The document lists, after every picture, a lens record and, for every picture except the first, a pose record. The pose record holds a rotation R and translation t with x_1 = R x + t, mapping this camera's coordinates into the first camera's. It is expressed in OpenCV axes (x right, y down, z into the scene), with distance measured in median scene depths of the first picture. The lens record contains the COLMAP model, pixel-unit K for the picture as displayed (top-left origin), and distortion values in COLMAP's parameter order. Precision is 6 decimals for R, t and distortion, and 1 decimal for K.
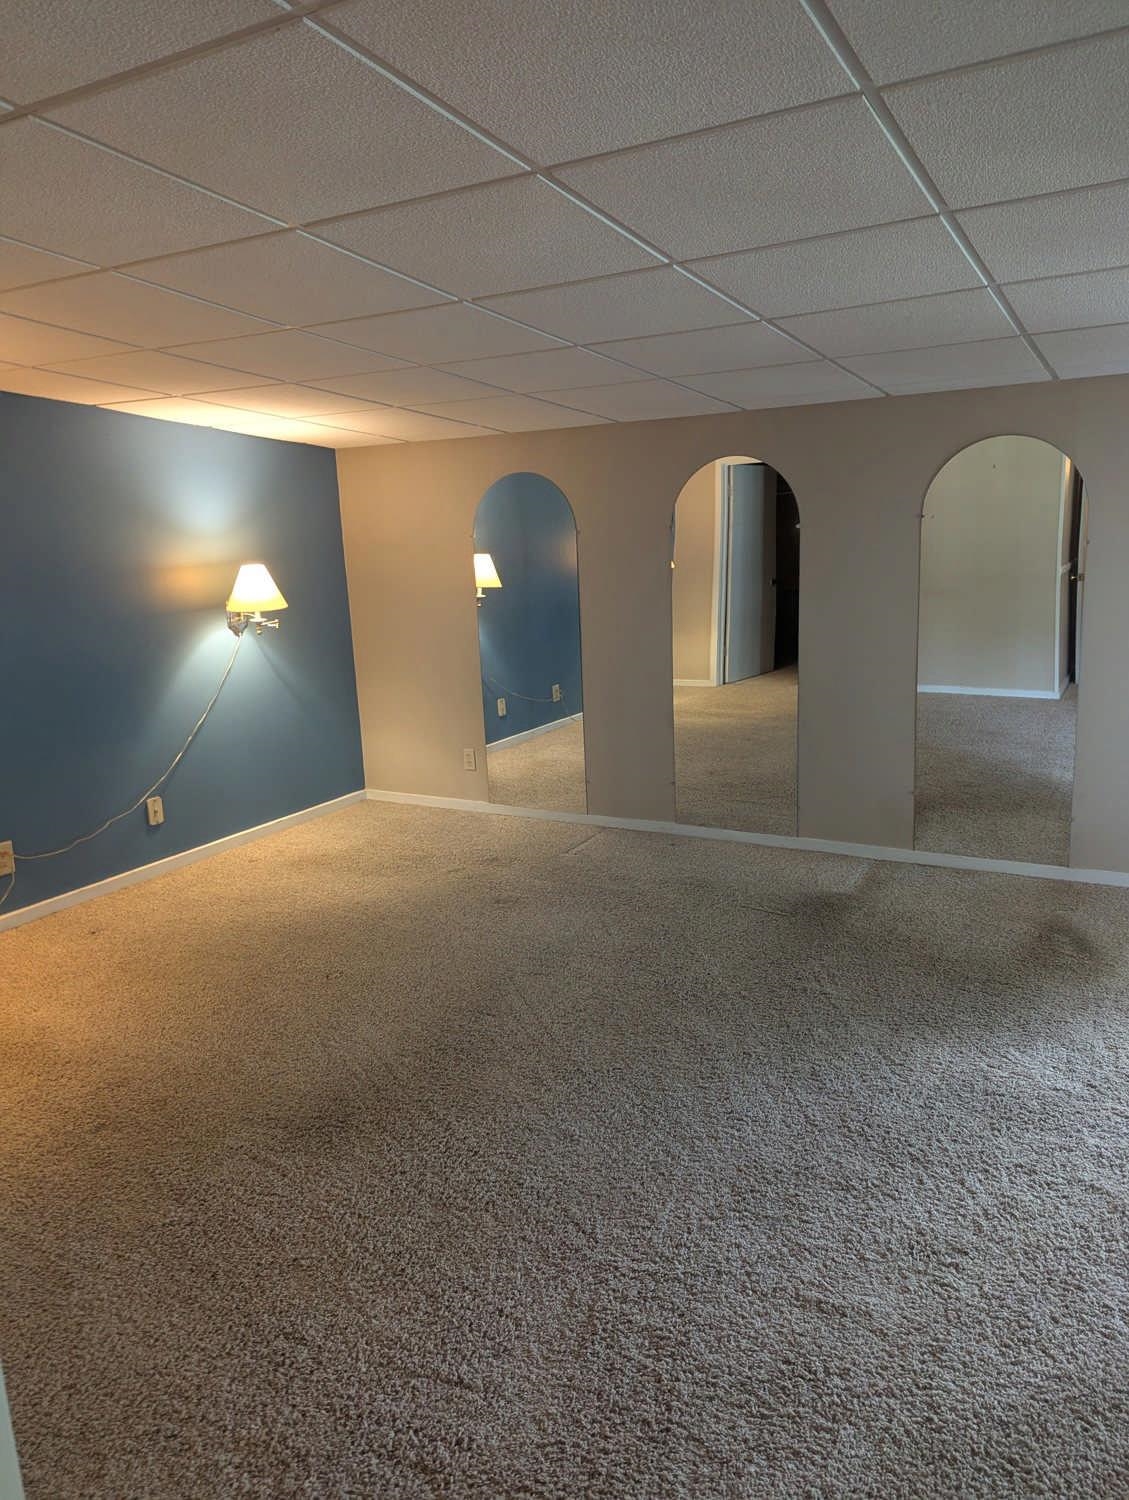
lens RADIAL K [[1042.8, 0, 588.2], [0, 1042.8, 735.9], [0, 0, 1]] dist [0.047489, -0.047830]
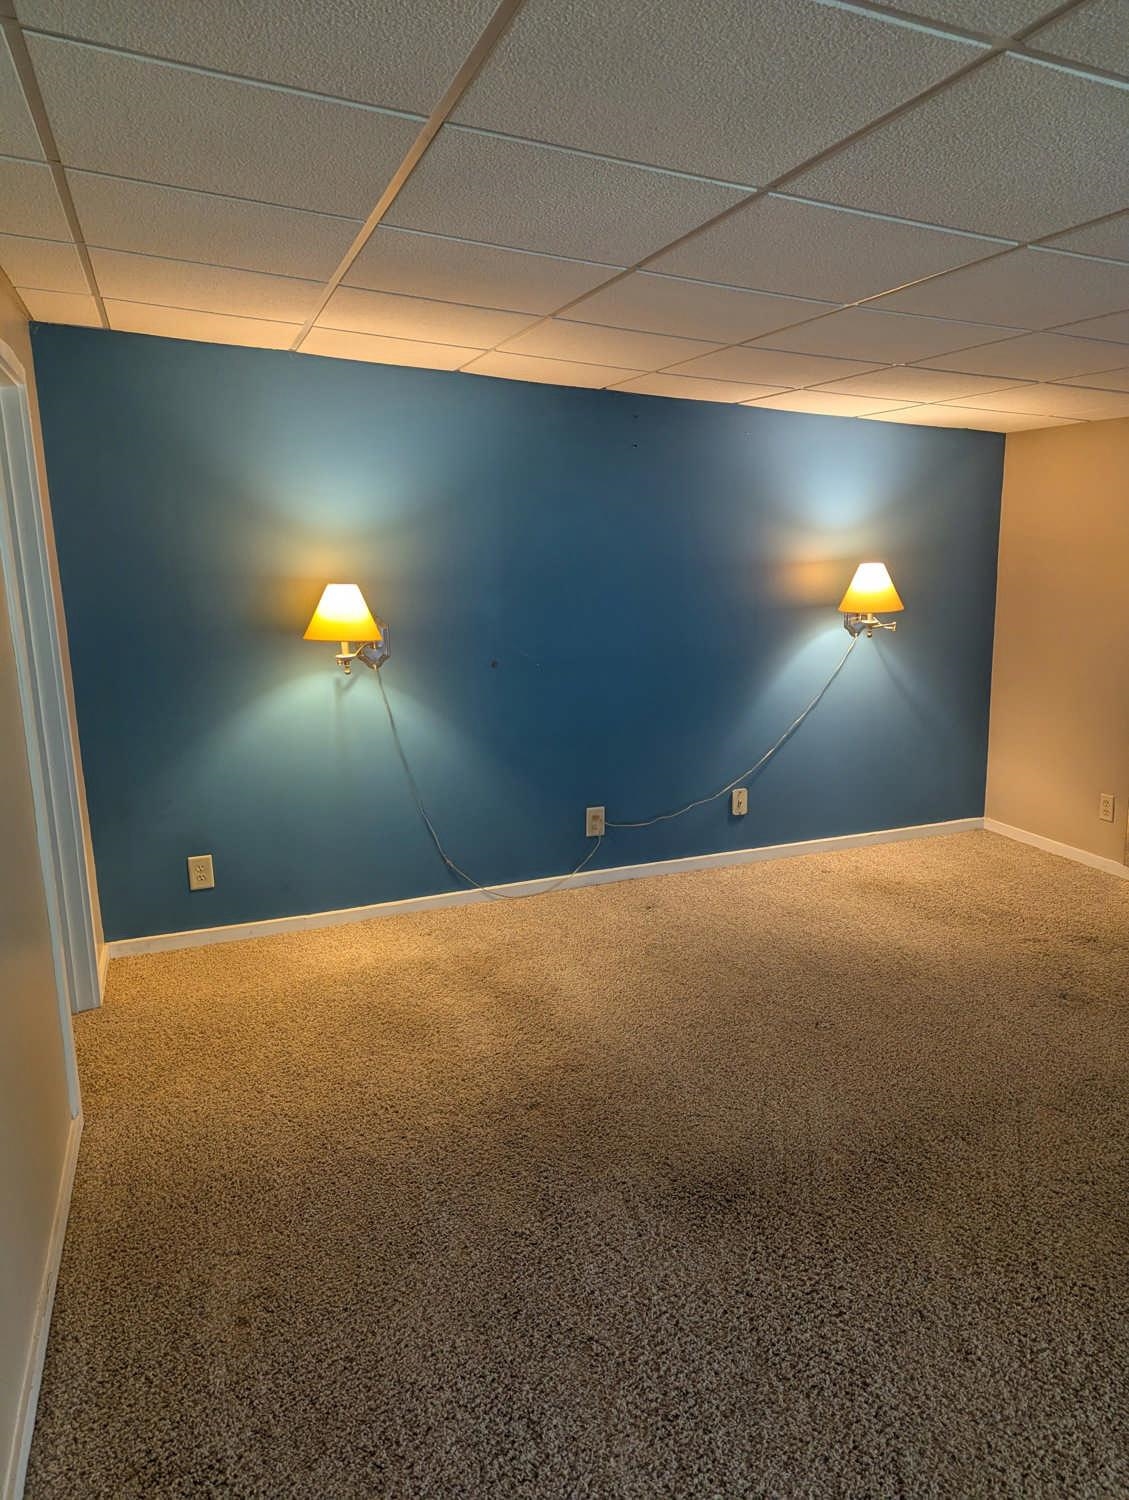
lens RADIAL K [[1042.8, 0, 588.2], [0, 1042.8, 735.9], [0, 0, 1]] dist [0.047489, -0.047830]
pose [[0.767908, 0.144823, -0.623974, 0.109102], [-0.135483, 0.988790, 0.062760, -0.039882], [0.626068, 0.036344, 0.778921, 0.133122]]
